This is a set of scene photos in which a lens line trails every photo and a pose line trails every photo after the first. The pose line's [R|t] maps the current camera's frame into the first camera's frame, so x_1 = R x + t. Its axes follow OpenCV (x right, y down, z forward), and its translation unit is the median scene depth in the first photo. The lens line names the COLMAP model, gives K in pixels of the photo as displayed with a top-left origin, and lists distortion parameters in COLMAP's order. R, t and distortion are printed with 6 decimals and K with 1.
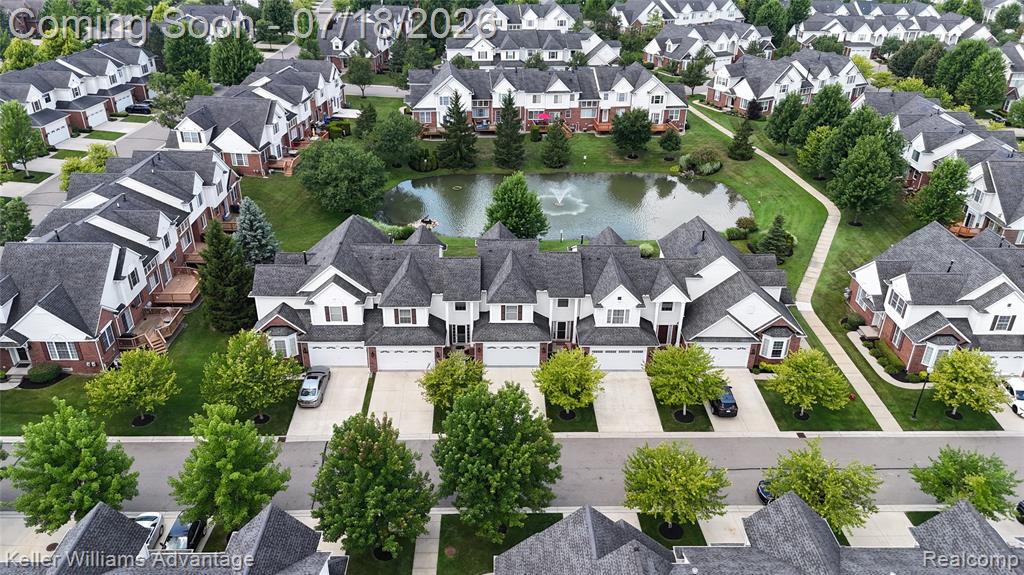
lens RADIAL K [[760.1, 0, 514.8], [0, 760.1, 285.3], [0, 0, 1]] dist [0.043183, -0.025796]
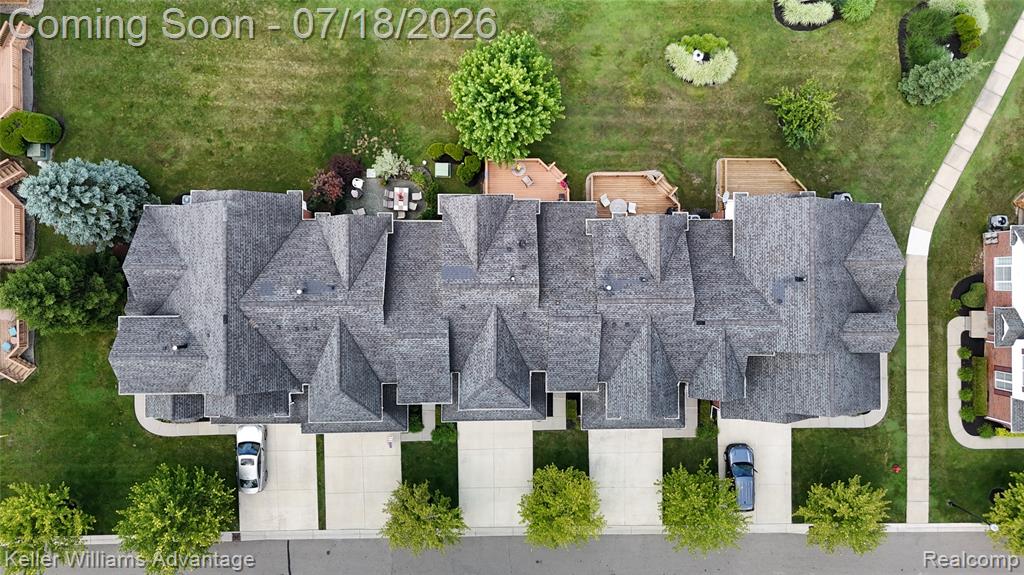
lens RADIAL K [[760.1, 0, 510.1], [0, 760.1, 289.6], [0, 0, 1]] dist [0.043183, -0.025796]
pose [[0.999655, 0.013816, 0.022336, -0.006721], [-0.026179, 0.456037, 0.889576, -0.647592], [0.002104, -0.889854, 0.456241, 0.744286]]
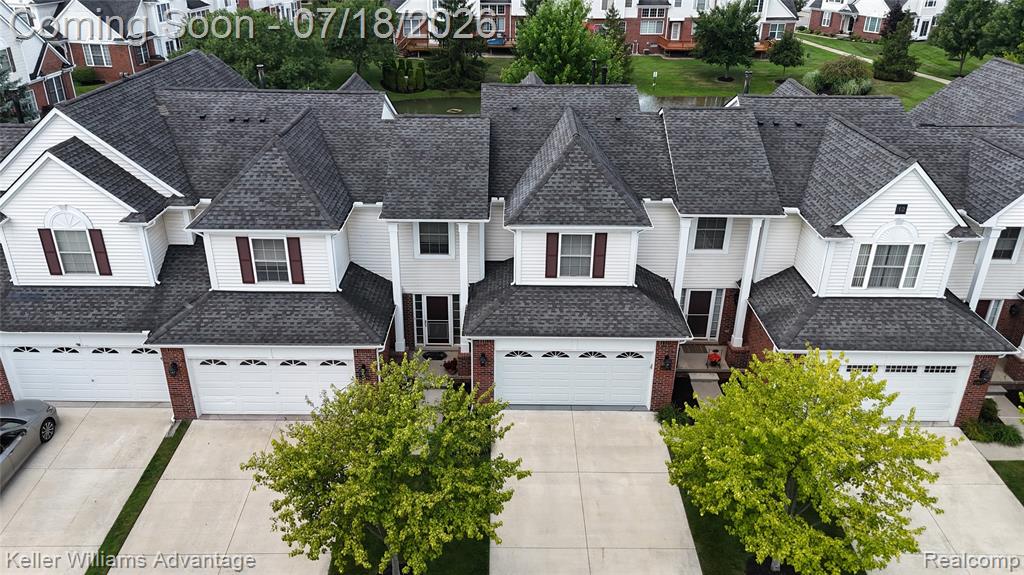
lens RADIAL K [[760.1, 0, 511.1], [0, 760.1, 289.8], [0, 0, 1]] dist [0.043183, -0.025796]
pose [[0.999780, 0.006946, -0.019783, -0.026569], [-0.007585, 0.999446, -0.032412, 0.062425], [0.019547, 0.032555, 0.999279, 0.632175]]
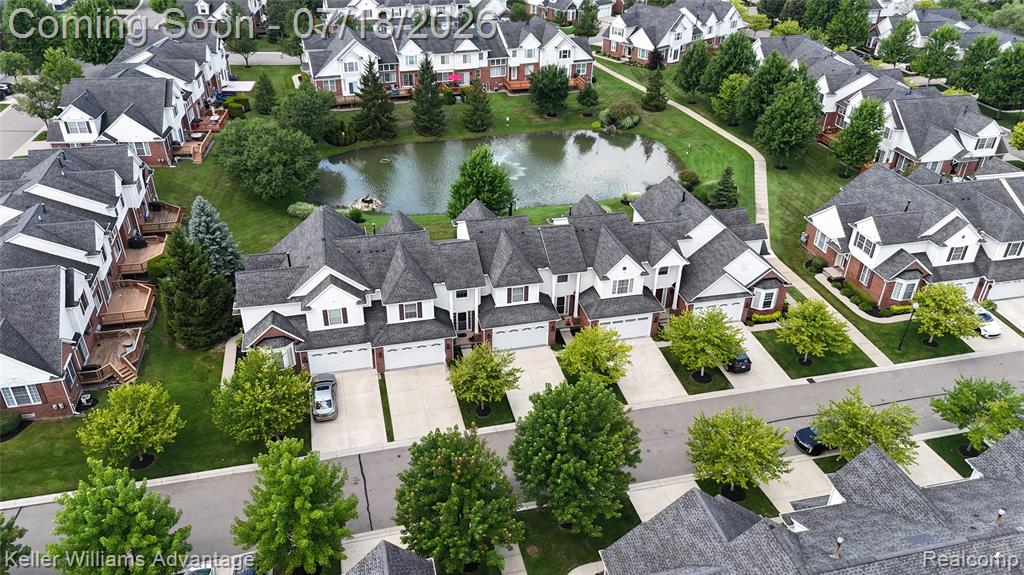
lens RADIAL K [[760.1, 0, 515.7], [0, 760.1, 286.4], [0, 0, 1]] dist [0.043183, -0.025796]
pose [[0.976306, -0.109423, 0.186689, -0.183283], [0.097071, 0.992515, 0.074101, -0.045607], [-0.193400, -0.054223, 0.979620, 0.045177]]
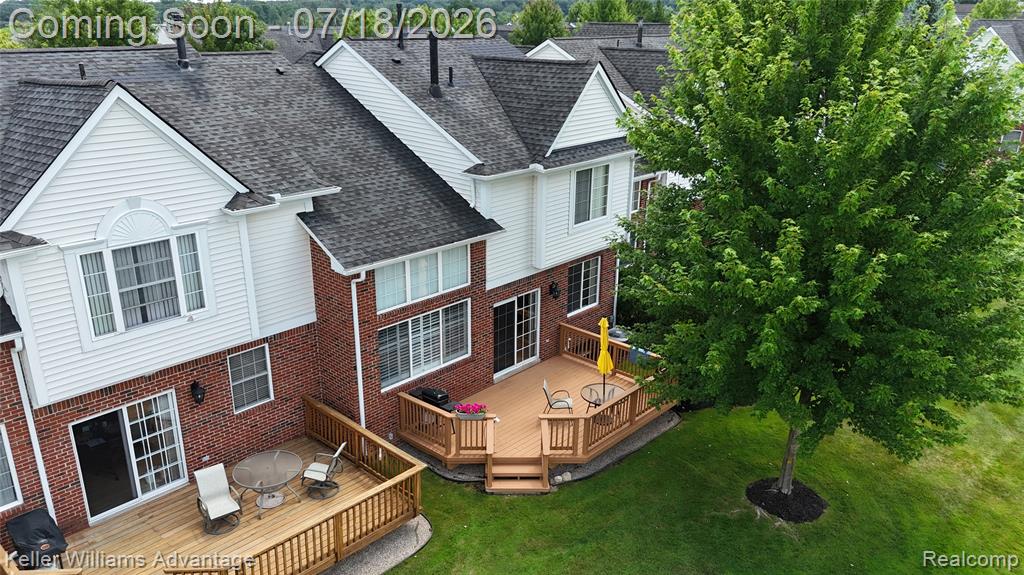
lens RADIAL K [[760.1, 0, 512.5], [0, 760.1, 286.9], [0, 0, 1]] dist [0.043183, -0.025796]
pose [[0.705486, -0.244817, 0.665097, 0.069563], [0.323268, 0.946292, 0.005424, 0.068602], [-0.630704, 0.211178, 0.746737, 0.773700]]
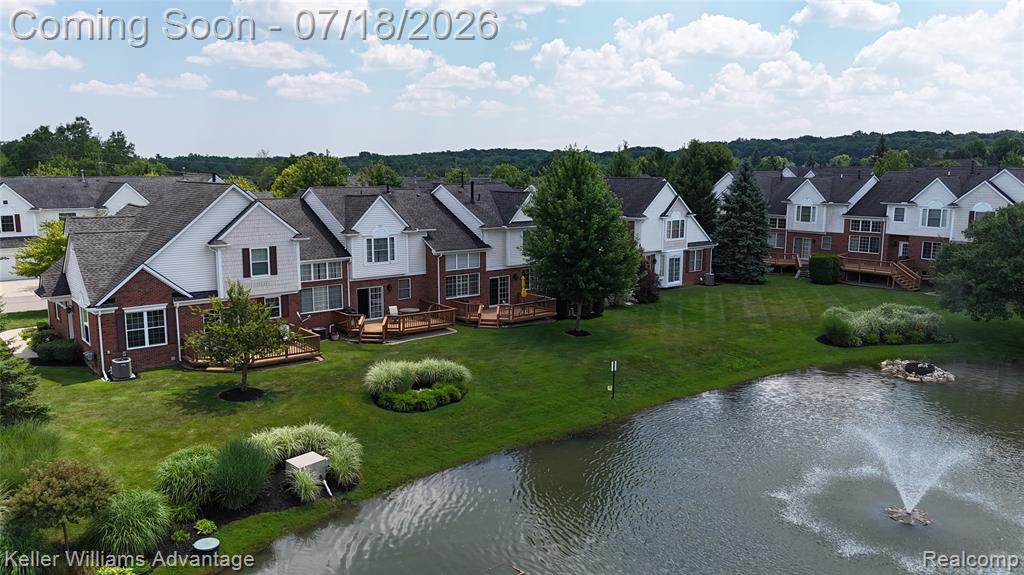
lens RADIAL K [[760.1, 0, 511.5], [0, 760.1, 287.5], [0, 0, 1]] dist [0.043183, -0.025796]
pose [[0.797032, -0.104580, 0.594813, -0.170925], [0.279368, 0.937029, -0.209597, 0.238127], [-0.535437, 0.333227, 0.776059, 0.412947]]
